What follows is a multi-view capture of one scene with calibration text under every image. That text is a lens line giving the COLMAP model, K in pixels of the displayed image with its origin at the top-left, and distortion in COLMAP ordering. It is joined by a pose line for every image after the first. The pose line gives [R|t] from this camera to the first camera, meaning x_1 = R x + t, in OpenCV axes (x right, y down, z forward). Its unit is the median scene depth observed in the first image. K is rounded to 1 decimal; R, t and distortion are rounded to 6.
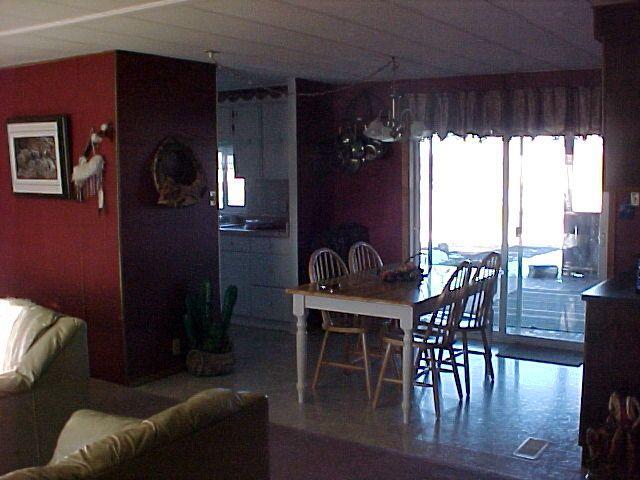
lens RADIAL K [[747.9, 0, 331.5], [0, 747.9, 241.8], [0, 0, 1]] dist [-0.223087, 0.295280]
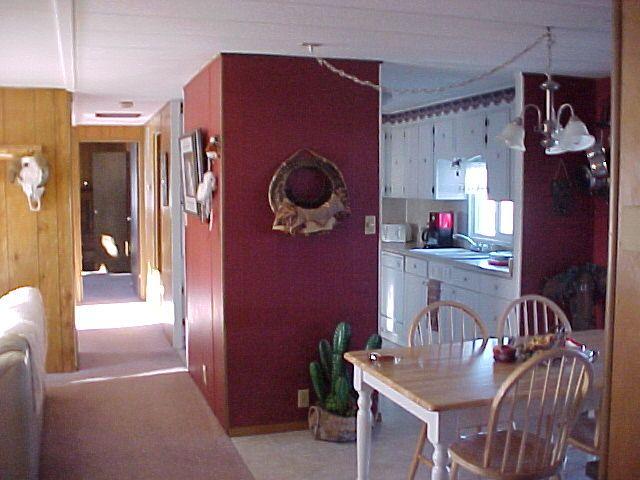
lens RADIAL K [[747.9, 0, 331.5], [0, 747.9, 241.8], [0, 0, 1]] dist [-0.223087, 0.295280]
pose [[0.787643, 0.053039, -0.613845, 0.344806], [-0.065678, 0.997839, 0.001945, -0.043078], [0.612621, 0.038784, 0.789424, 0.360272]]
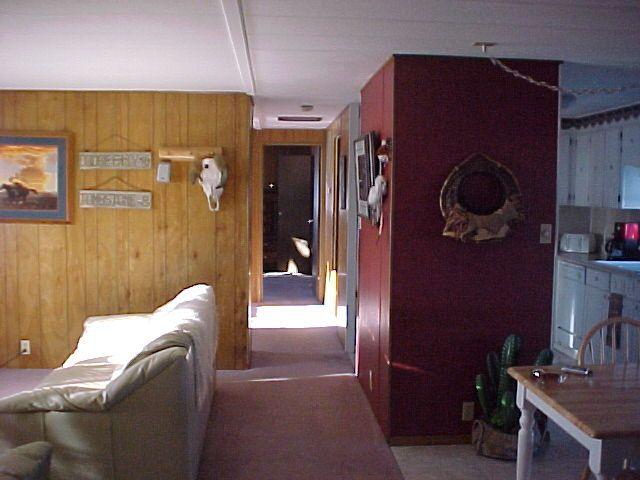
lens RADIAL K [[747.9, 0, 331.5], [0, 747.9, 241.8], [0, 0, 1]] dist [-0.223087, 0.295280]
pose [[0.608861, 0.069048, -0.790266, 0.345276], [-0.093759, 0.995486, 0.014741, -0.044746], [0.787717, 0.065119, 0.612586, 0.389462]]
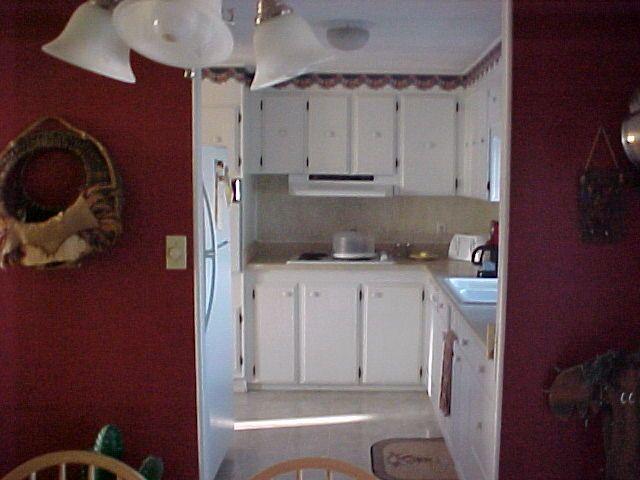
lens RADIAL K [[747.9, 0, 331.5], [0, 747.9, 241.8], [0, 0, 1]] dist [-0.223087, 0.295280]
pose [[0.516721, 0.082180, -0.852201, 0.295932], [-0.089181, 0.995134, 0.041890, -0.101656], [0.851496, 0.054354, 0.521536, 0.936446]]
